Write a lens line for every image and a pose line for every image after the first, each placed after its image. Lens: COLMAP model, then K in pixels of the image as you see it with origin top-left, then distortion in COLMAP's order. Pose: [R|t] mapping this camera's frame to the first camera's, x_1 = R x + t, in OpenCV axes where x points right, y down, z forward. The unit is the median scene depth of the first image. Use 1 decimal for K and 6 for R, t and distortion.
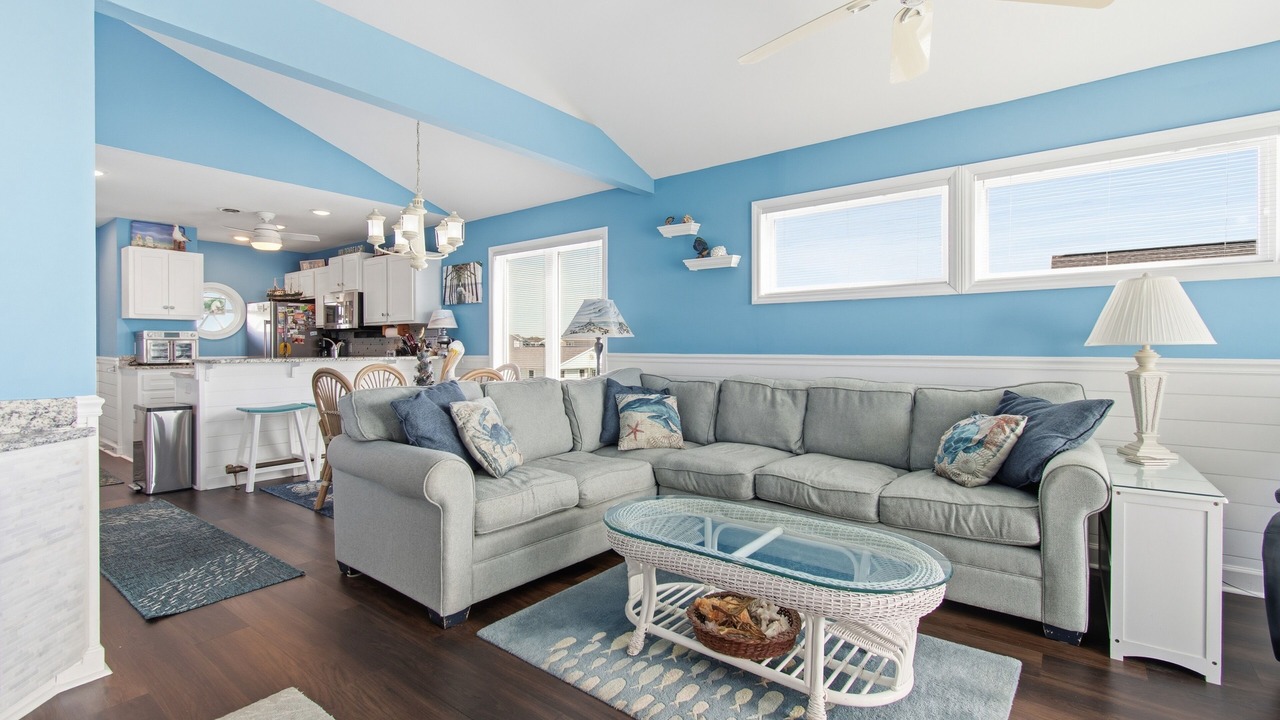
lens RADIAL K [[573.9, 0, 645.7], [0, 573.9, 353.3], [0, 0, 1]] dist [0.002898, -0.001045]
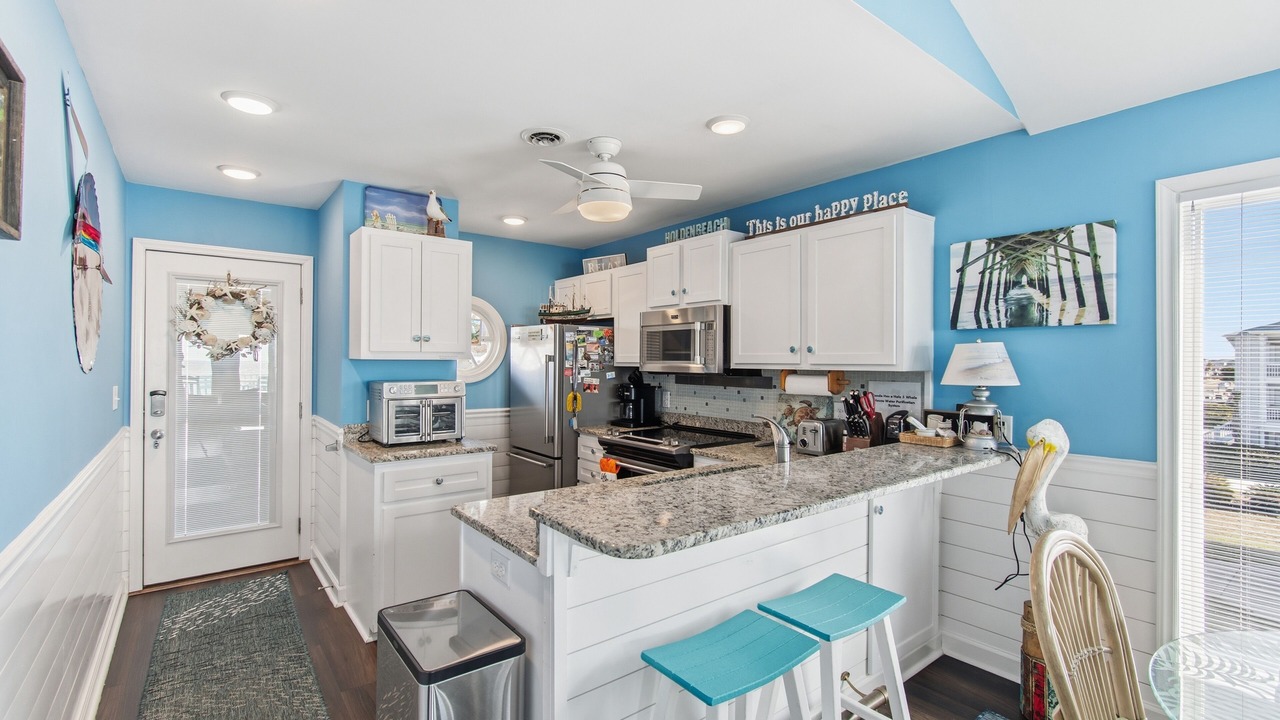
lens RADIAL K [[573.9, 0, 647.0], [0, 573.9, 359.6], [0, 0, 1]] dist [0.002898, -0.001045]
pose [[0.969303, 0.004777, -0.245822, -0.466606], [-0.007771, 0.999907, -0.011214, -0.053243], [0.245746, 0.012780, 0.969250, 0.501236]]
